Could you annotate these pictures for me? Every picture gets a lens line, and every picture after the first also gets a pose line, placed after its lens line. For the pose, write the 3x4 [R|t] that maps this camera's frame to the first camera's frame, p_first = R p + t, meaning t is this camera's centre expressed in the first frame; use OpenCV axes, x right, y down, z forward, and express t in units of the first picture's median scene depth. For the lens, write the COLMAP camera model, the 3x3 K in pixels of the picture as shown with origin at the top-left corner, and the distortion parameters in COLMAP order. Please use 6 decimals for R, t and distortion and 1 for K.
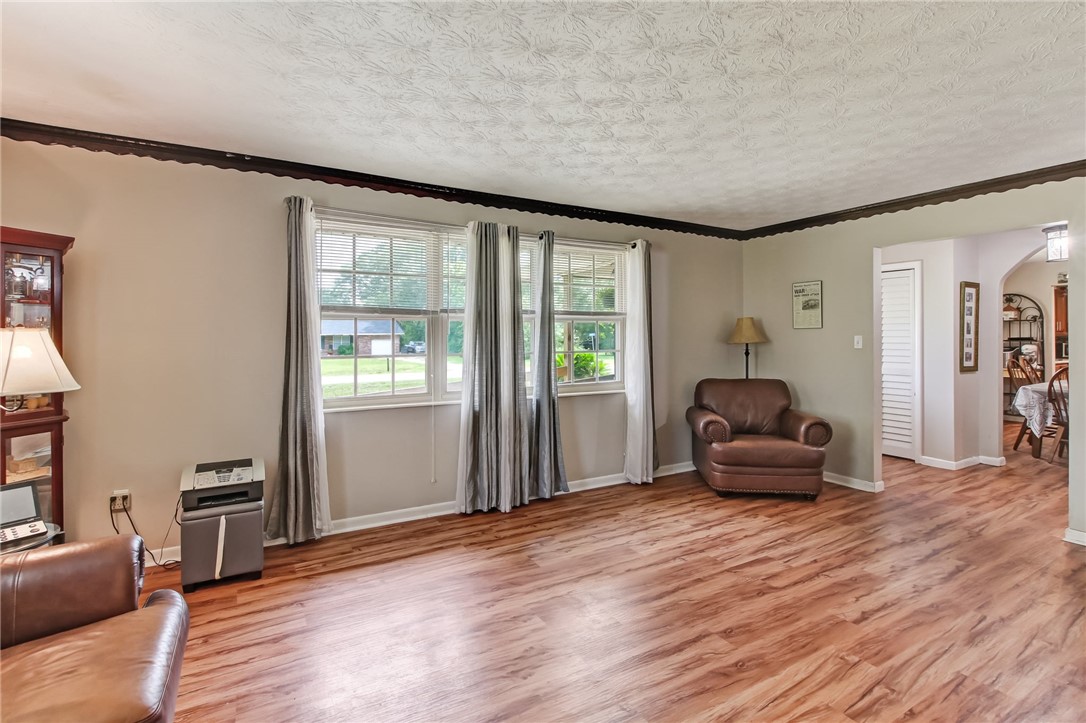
lens RADIAL K [[515.6, 0, 538.5], [0, 515.6, 340.3], [0, 0, 1]] dist [-0.012931, 0.000337]
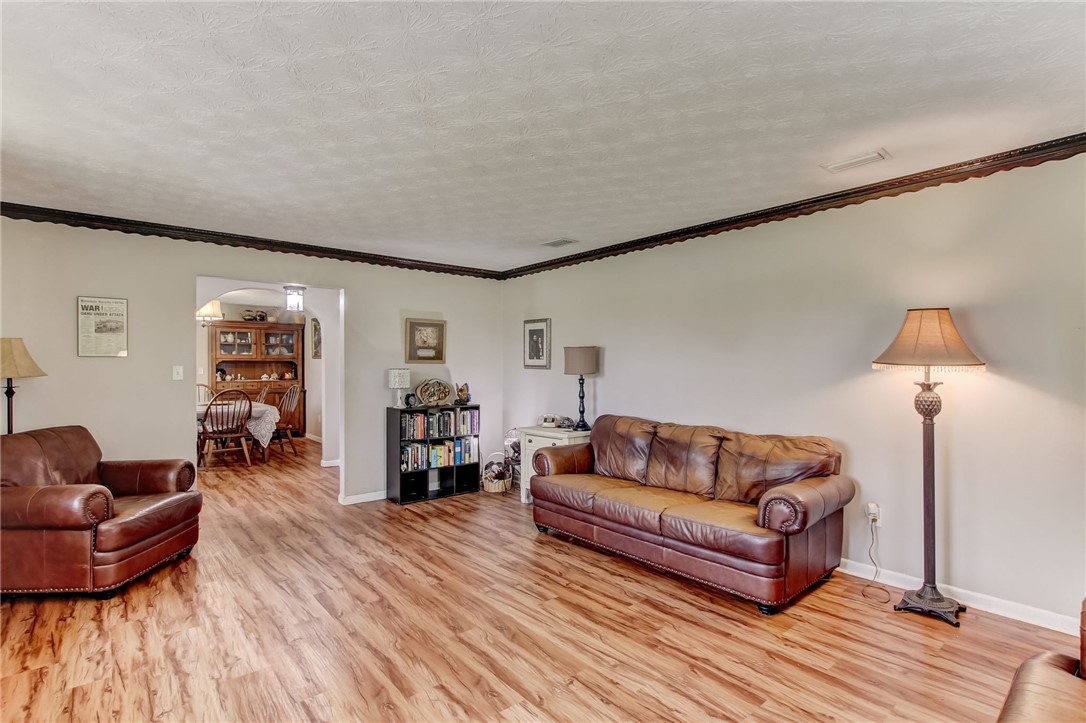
lens RADIAL K [[521.1, 0, 535.6], [0, 521.1, 356.5], [0, 0, 1]] dist [-0.017339, 0.005987]
pose [[-0.173225, 0.021981, 0.984637, -0.643511], [0.004635, 0.999758, -0.021504, -0.005267], [-0.984871, 0.000839, -0.173285, 0.817454]]
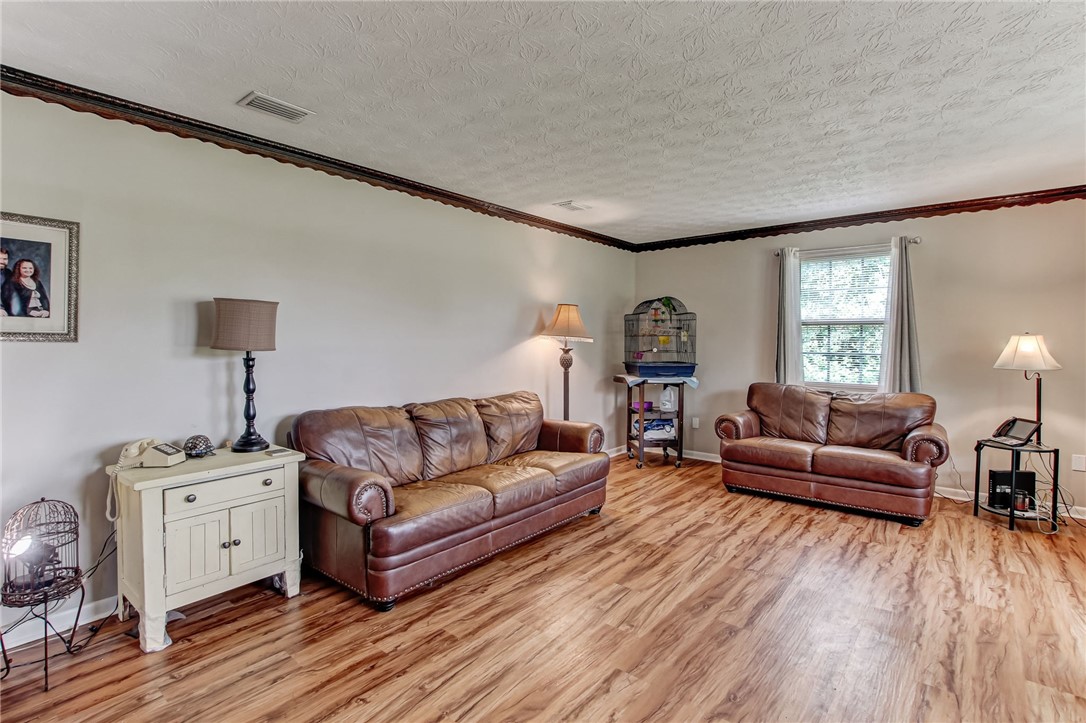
lens RADIAL K [[515.6, 0, 538.5], [0, 515.6, 340.3], [0, 0, 1]] dist [-0.012931, 0.000337]
pose [[-0.939697, 0.000604, -0.342006, 0.855302], [-0.000369, 0.999996, 0.002778, -0.003797], [0.342007, 0.002737, -0.939693, 1.449686]]
